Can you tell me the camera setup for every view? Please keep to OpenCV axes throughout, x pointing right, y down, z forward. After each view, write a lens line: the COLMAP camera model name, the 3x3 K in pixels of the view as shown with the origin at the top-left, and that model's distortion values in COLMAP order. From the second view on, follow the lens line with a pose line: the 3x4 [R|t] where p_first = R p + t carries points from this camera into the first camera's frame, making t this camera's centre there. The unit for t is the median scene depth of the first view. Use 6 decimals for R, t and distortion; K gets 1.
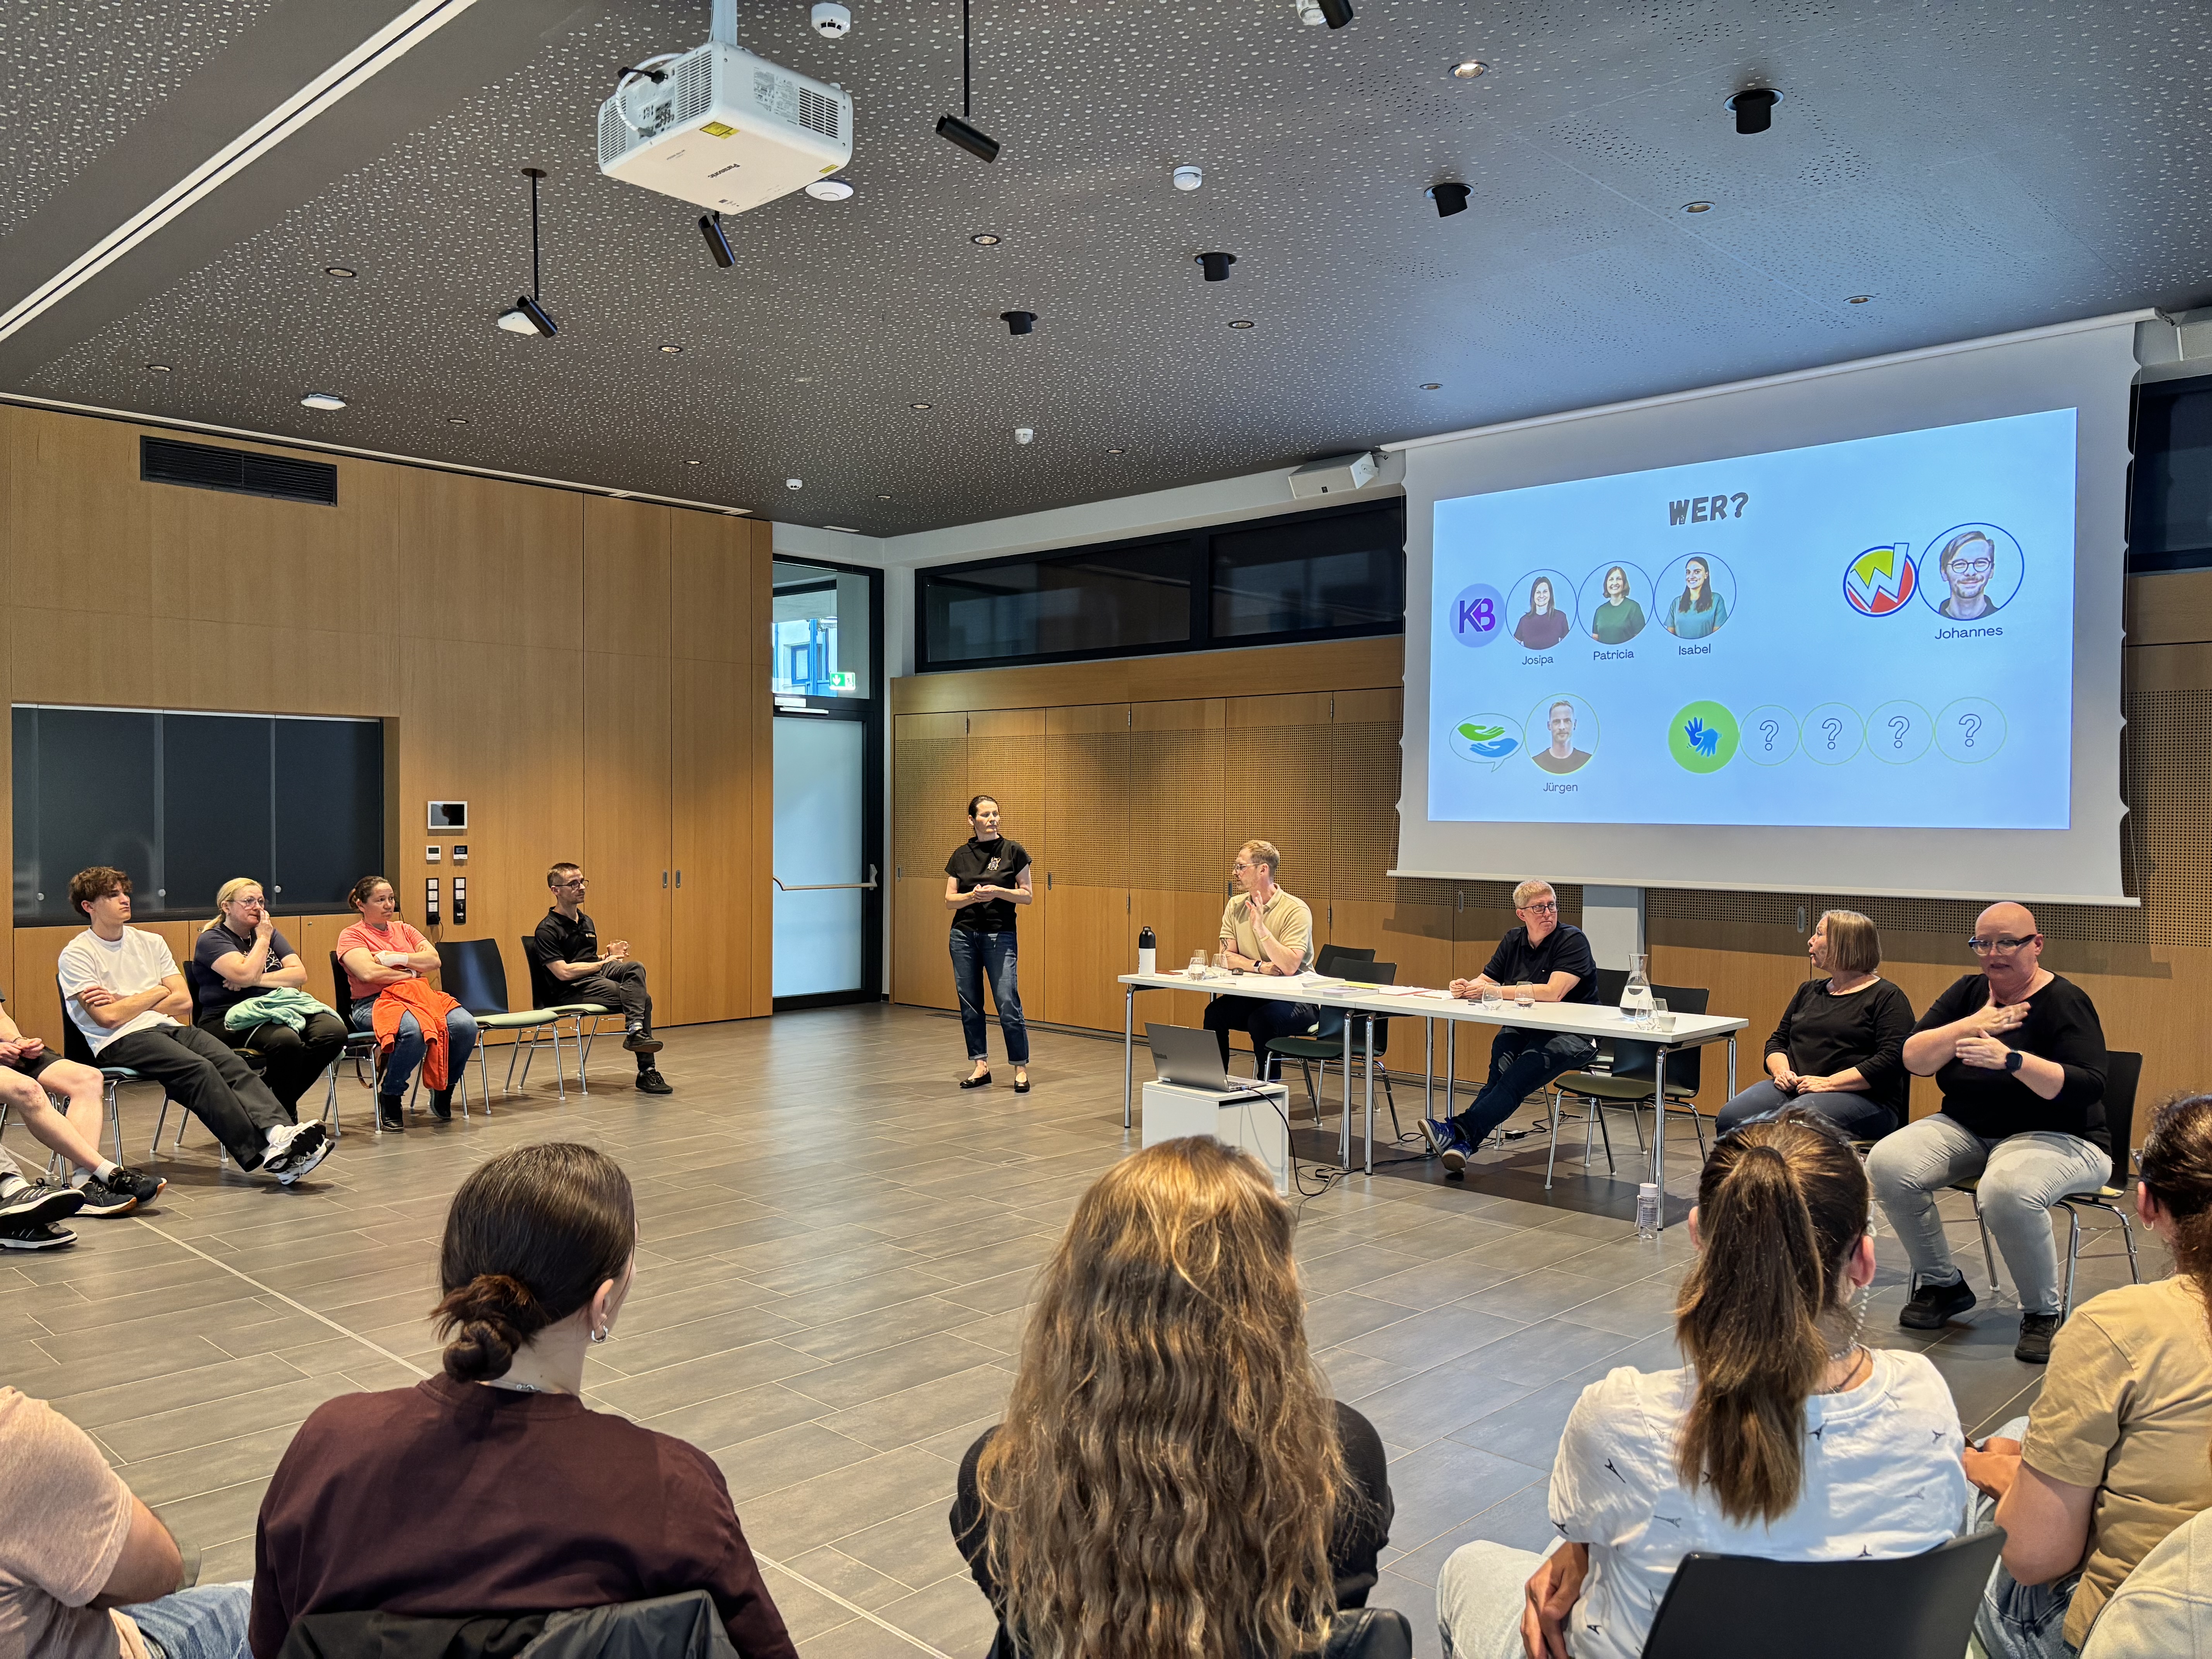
lens RADIAL K [[1699.9, 0, 1114.4], [0, 1699.9, 811.9], [0, 0, 1]] dist [0.061915, -0.039107]
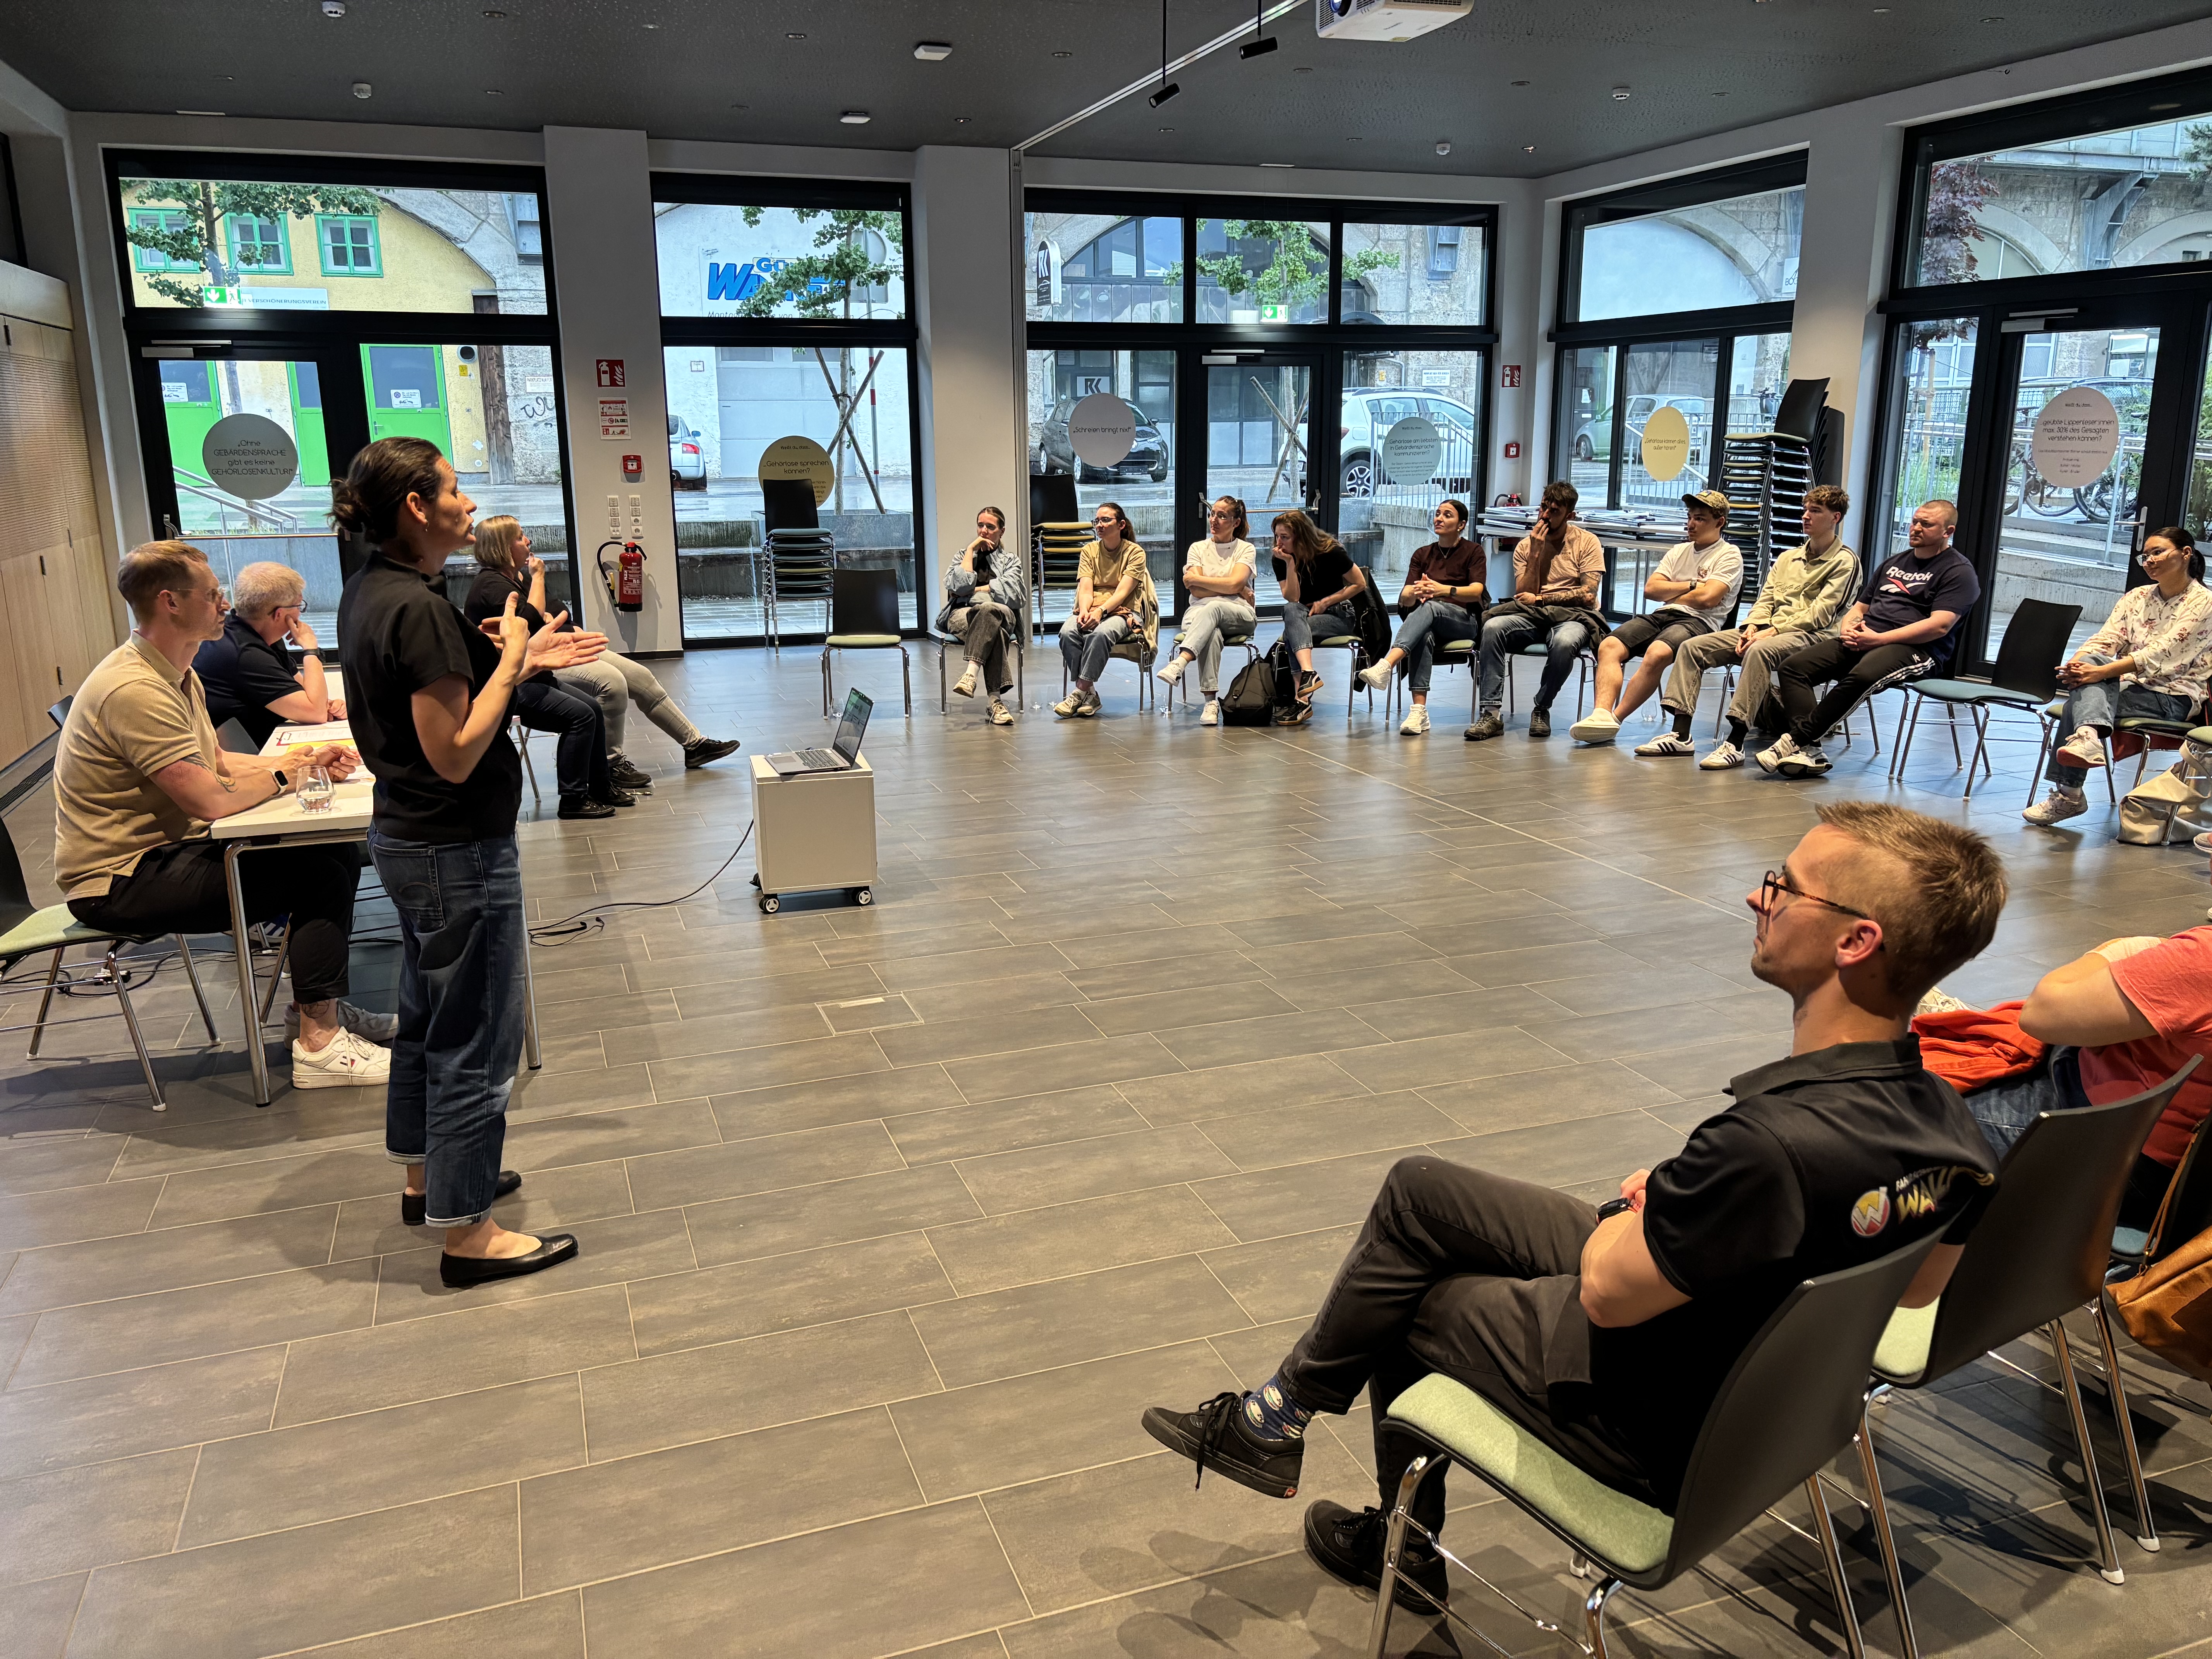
lens RADIAL K [[1699.9, 0, 1114.4], [0, 1699.9, 811.9], [0, 0, 1]] dist [0.061915, -0.039107]
pose [[-0.904302, -0.096717, 0.415794, -0.406820], [0.002841, 0.972612, 0.232417, -0.025060], [-0.426885, 0.211356, -0.879260, 1.486520]]
